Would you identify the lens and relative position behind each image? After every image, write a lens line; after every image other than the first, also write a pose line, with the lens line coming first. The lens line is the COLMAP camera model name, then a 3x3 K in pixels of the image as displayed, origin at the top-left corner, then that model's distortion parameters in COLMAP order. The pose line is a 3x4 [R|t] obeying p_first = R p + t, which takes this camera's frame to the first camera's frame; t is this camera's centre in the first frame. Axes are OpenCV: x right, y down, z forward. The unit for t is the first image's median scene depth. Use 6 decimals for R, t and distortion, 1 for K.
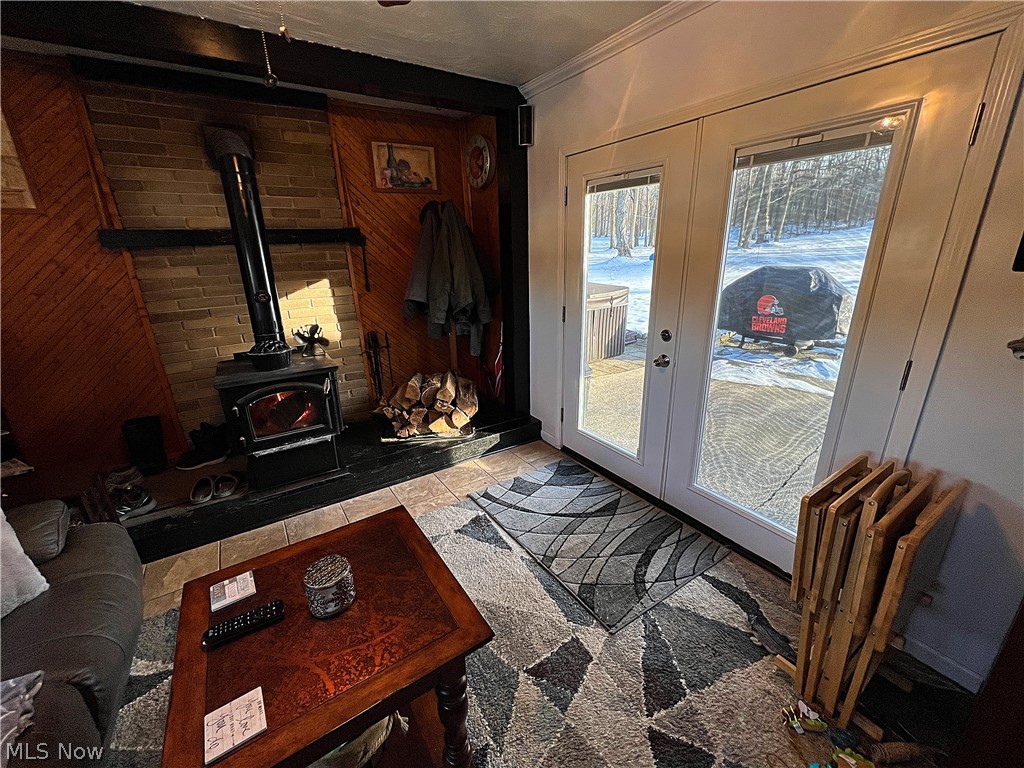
lens RADIAL K [[411.7, 0, 511.3], [0, 411.7, 379.0], [0, 0, 1]] dist [-0.000592, -0.000032]
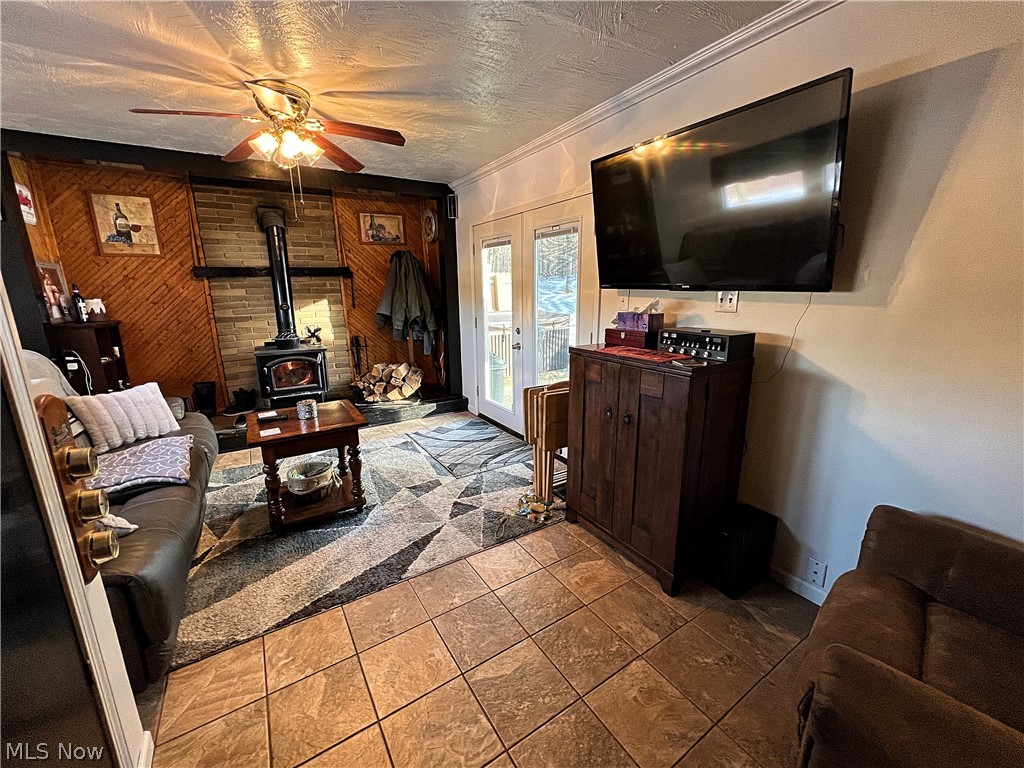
lens RADIAL K [[411.7, 0, 511.3], [0, 411.7, 379.0], [0, 0, 1]] dist [-0.000592, -0.000032]
pose [[0.999614, 0.017750, -0.021392, 0.309209], [-0.019539, 0.996056, -0.086553, 0.191180], [0.019771, 0.086938, 0.996018, -0.540260]]
